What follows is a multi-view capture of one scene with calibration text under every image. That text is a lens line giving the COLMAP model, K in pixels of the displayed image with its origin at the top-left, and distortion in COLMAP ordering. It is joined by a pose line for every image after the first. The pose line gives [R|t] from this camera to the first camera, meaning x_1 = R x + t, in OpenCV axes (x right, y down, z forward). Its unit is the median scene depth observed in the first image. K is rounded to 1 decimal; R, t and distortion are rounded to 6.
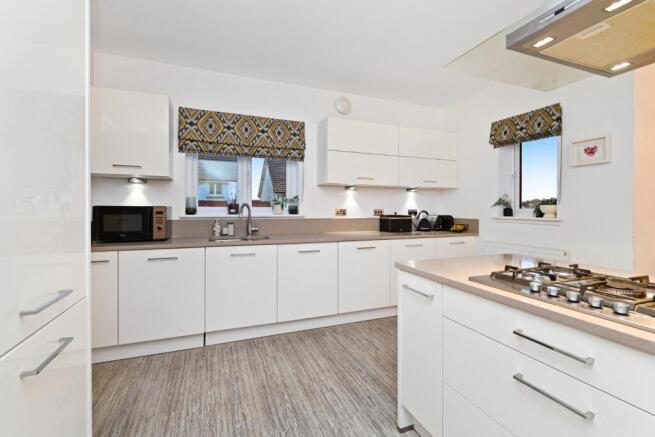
lens RADIAL K [[302.9, 0, 342.0], [0, 302.9, 205.0], [0, 0, 1]] dist [0.000331, 0.000105]
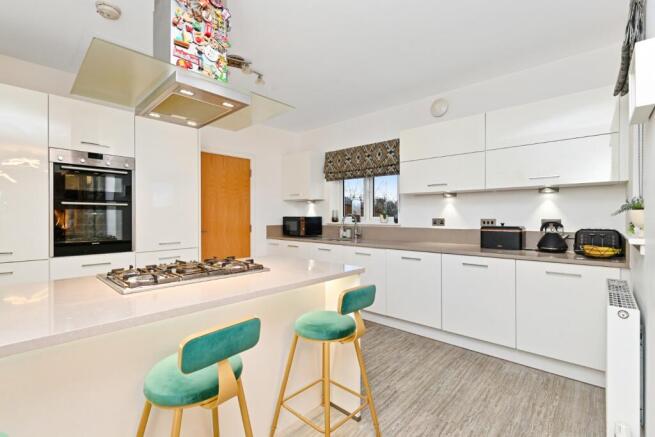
lens RADIAL K [[302.9, 0, 327.3], [0, 302.9, 218.9], [0, 0, 1]] dist [0.000331, 0.000105]
pose [[0.411528, 0.001688, -0.911396, 0.762094], [0.009861, 0.999932, 0.006305, 0.005262], [0.911344, -0.011582, 0.411483, 0.317581]]
